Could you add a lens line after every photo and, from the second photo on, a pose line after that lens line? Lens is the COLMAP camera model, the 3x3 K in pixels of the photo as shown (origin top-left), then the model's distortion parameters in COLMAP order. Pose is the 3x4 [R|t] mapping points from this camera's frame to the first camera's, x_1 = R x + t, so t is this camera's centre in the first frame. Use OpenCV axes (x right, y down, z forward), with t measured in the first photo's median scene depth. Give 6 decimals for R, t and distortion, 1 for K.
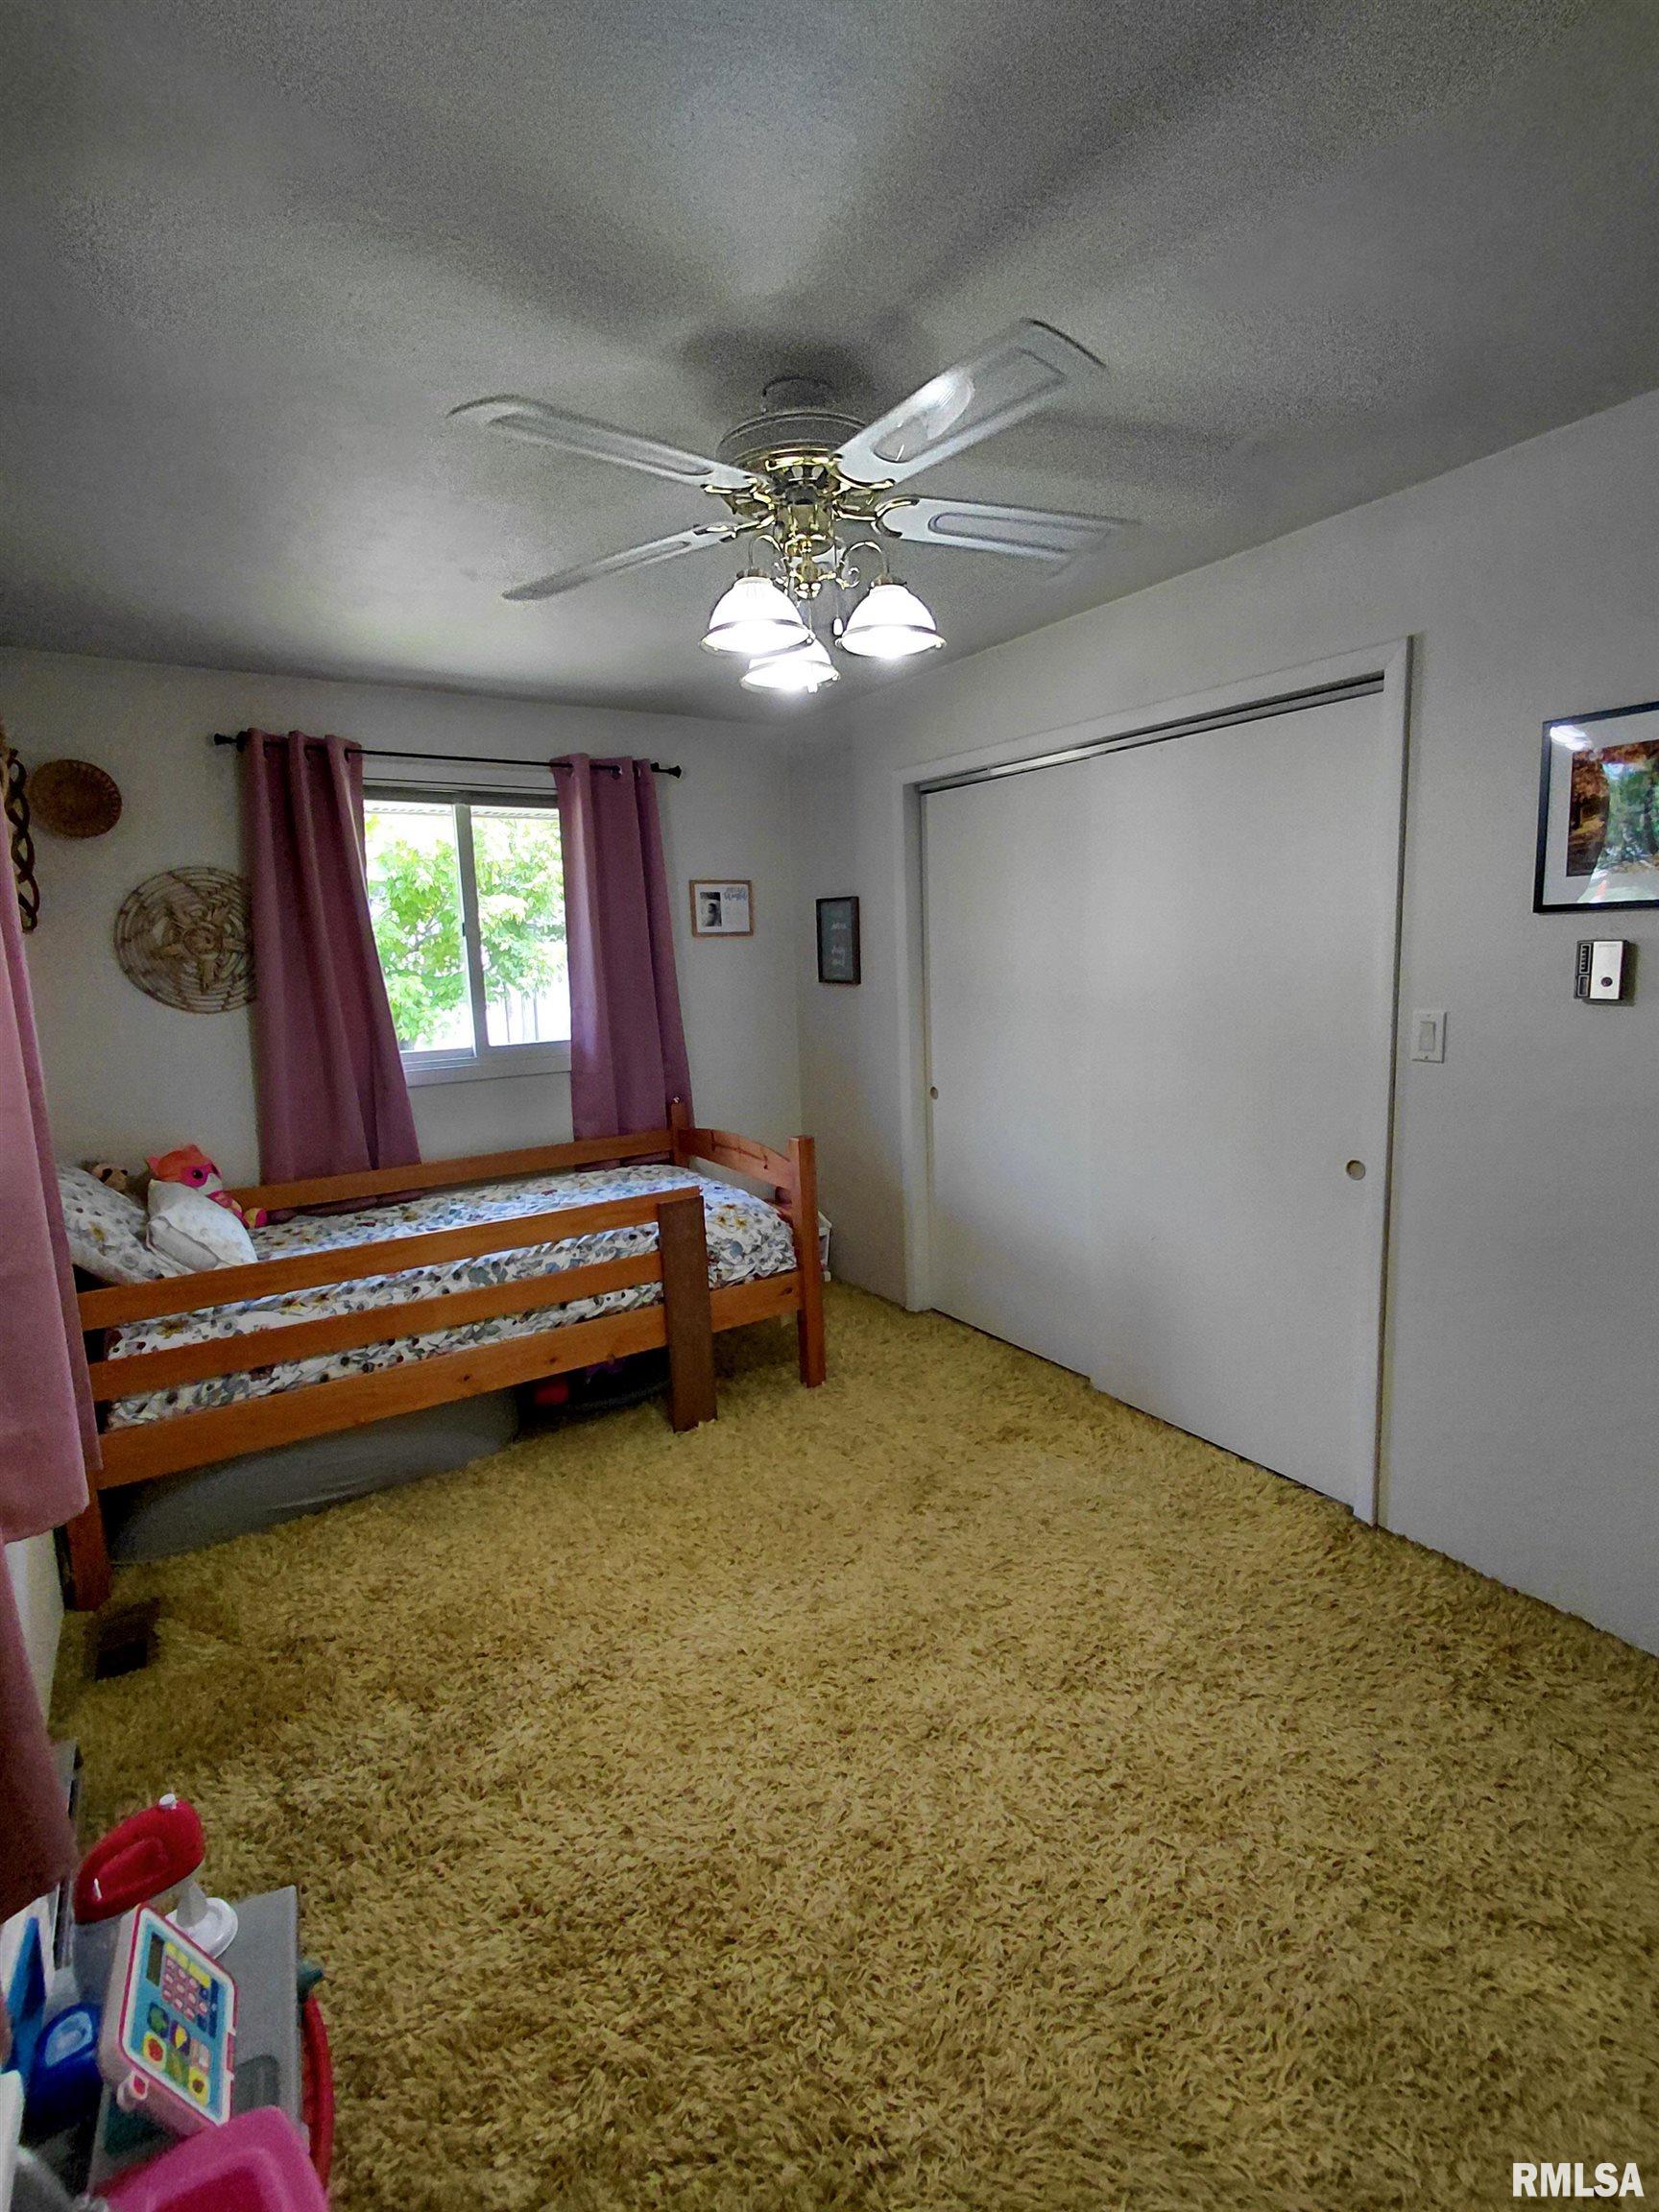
lens RADIAL K [[1029.5, 0, 837.4], [0, 1029.5, 1101.6], [0, 0, 1]] dist [-0.005520, 0.005968]
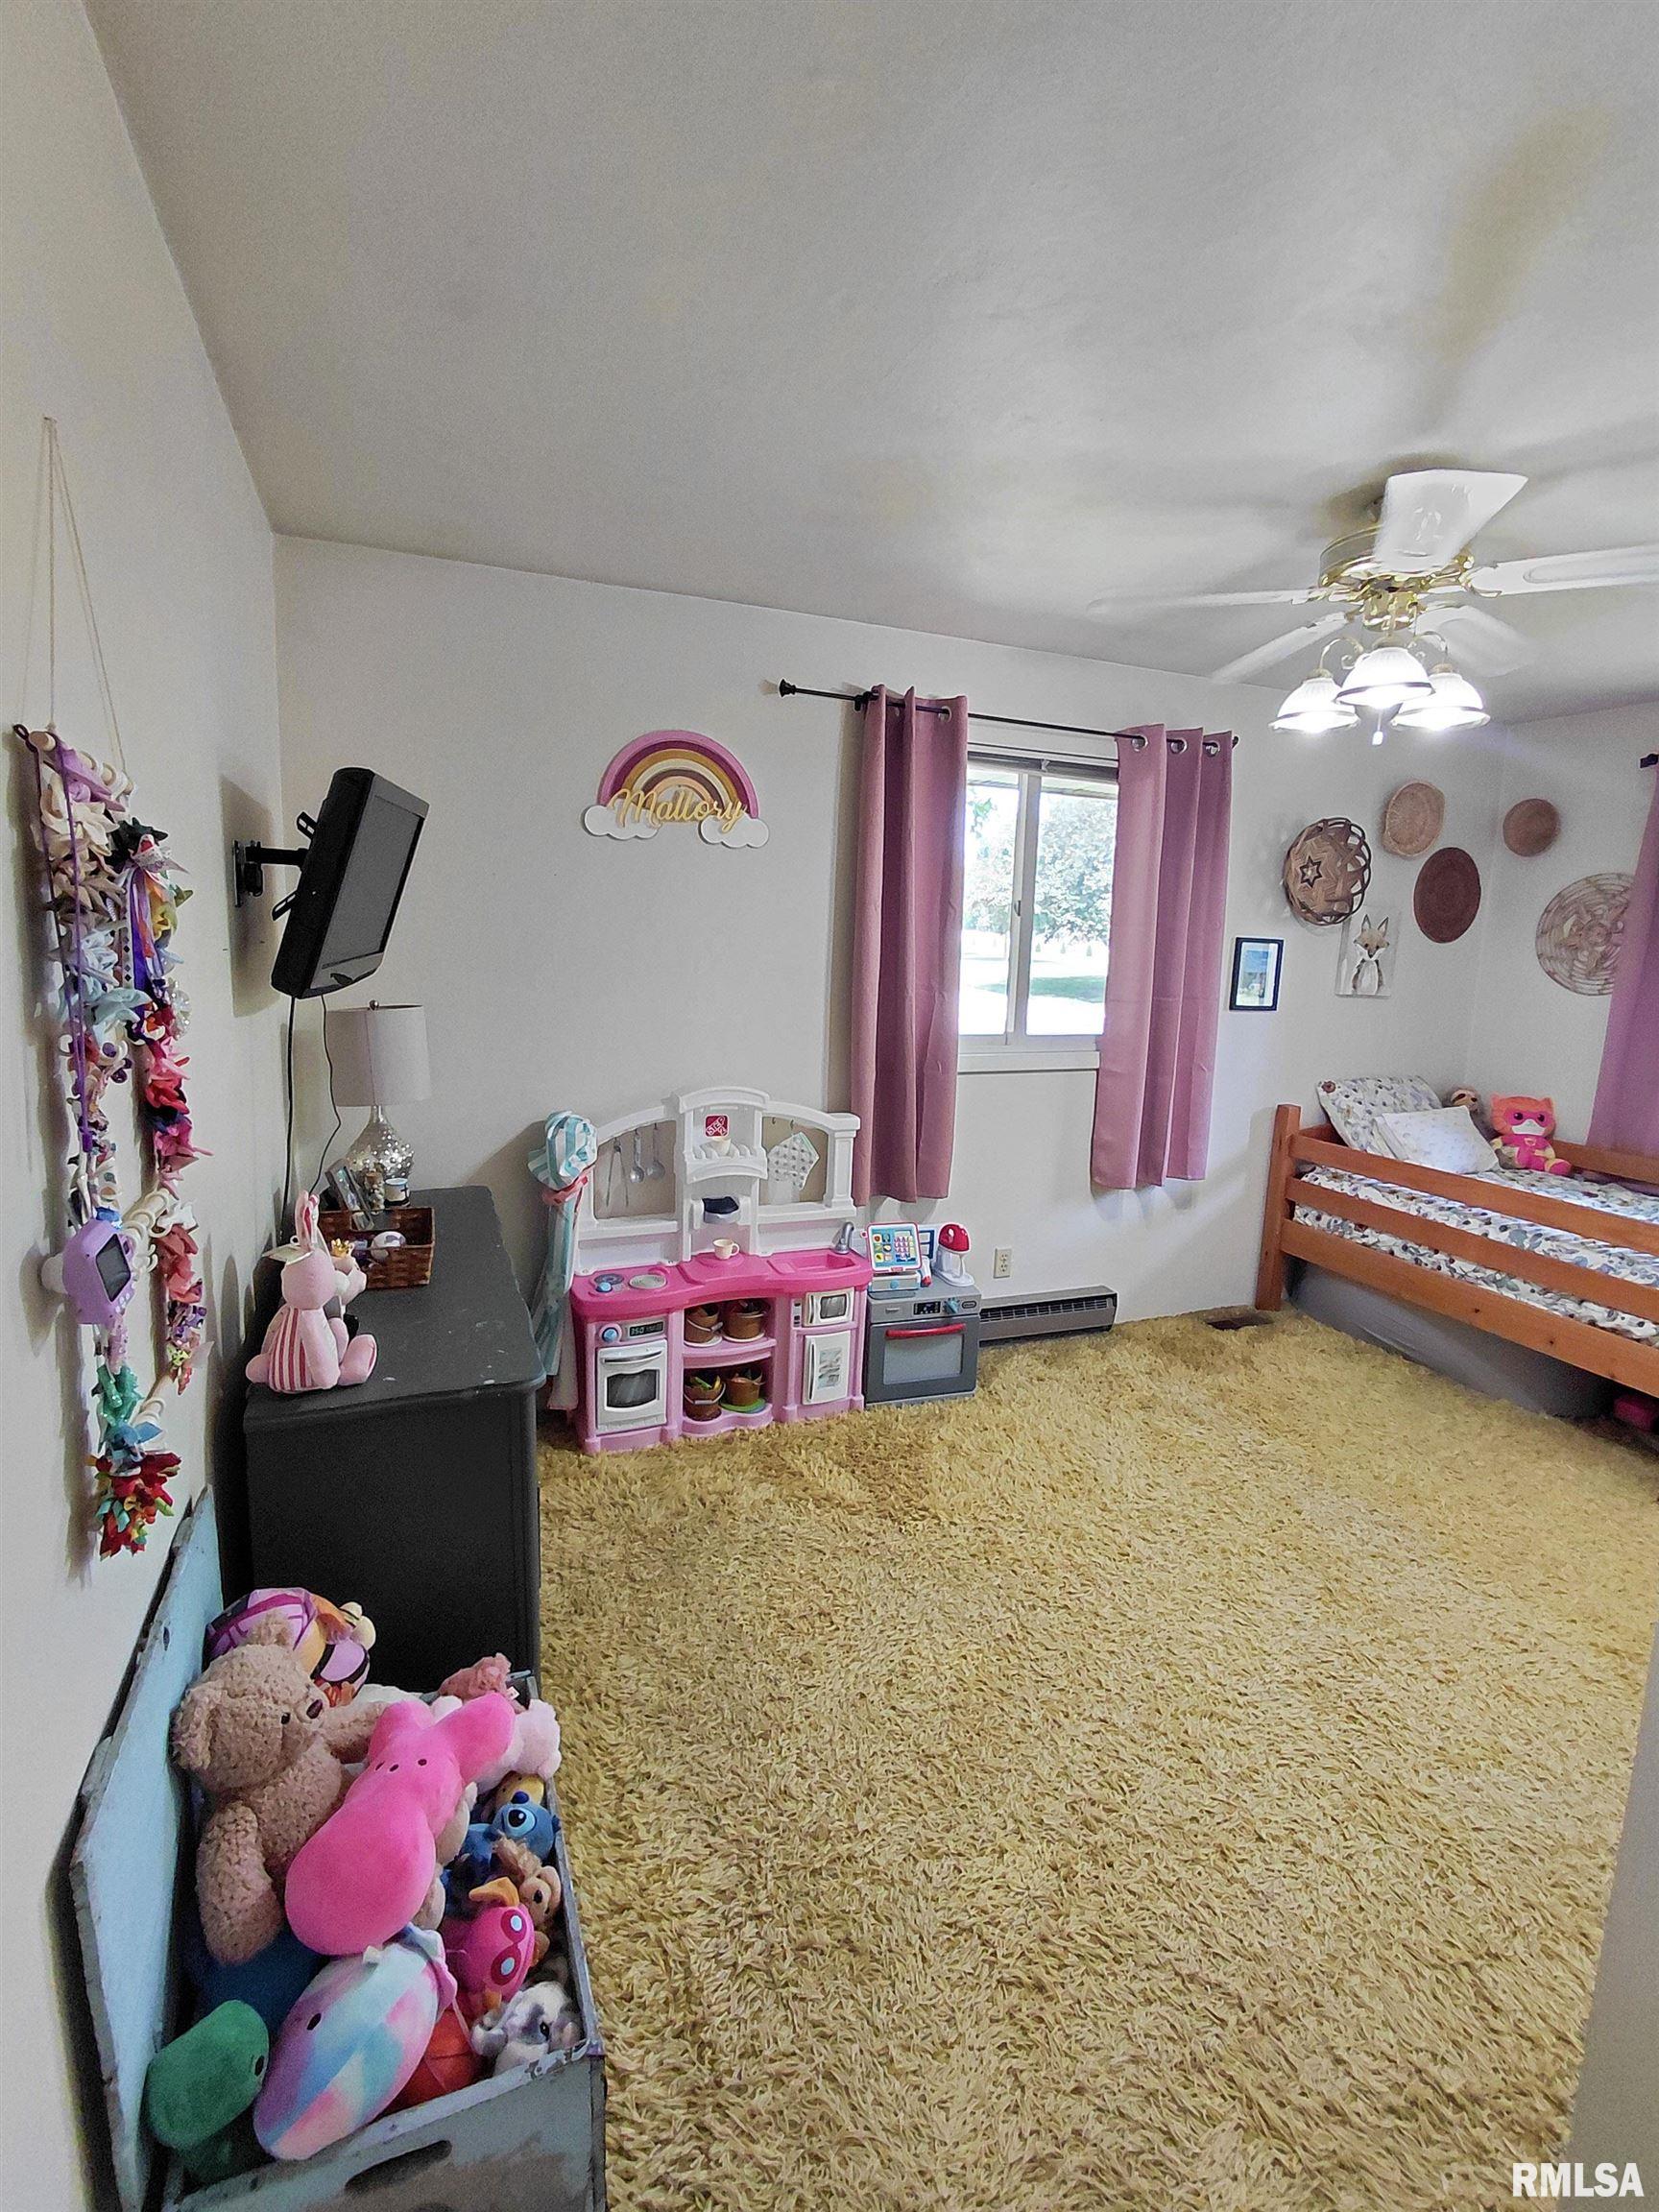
lens RADIAL K [[1029.5, 0, 837.3], [0, 1029.5, 1099.3], [0, 0, 1]] dist [-0.005520, 0.005968]
pose [[-0.203451, 0.188951, -0.960680, 0.900733], [-0.168717, 0.959757, 0.224500, -0.108272], [0.964439, 0.207758, -0.163385, 0.444904]]
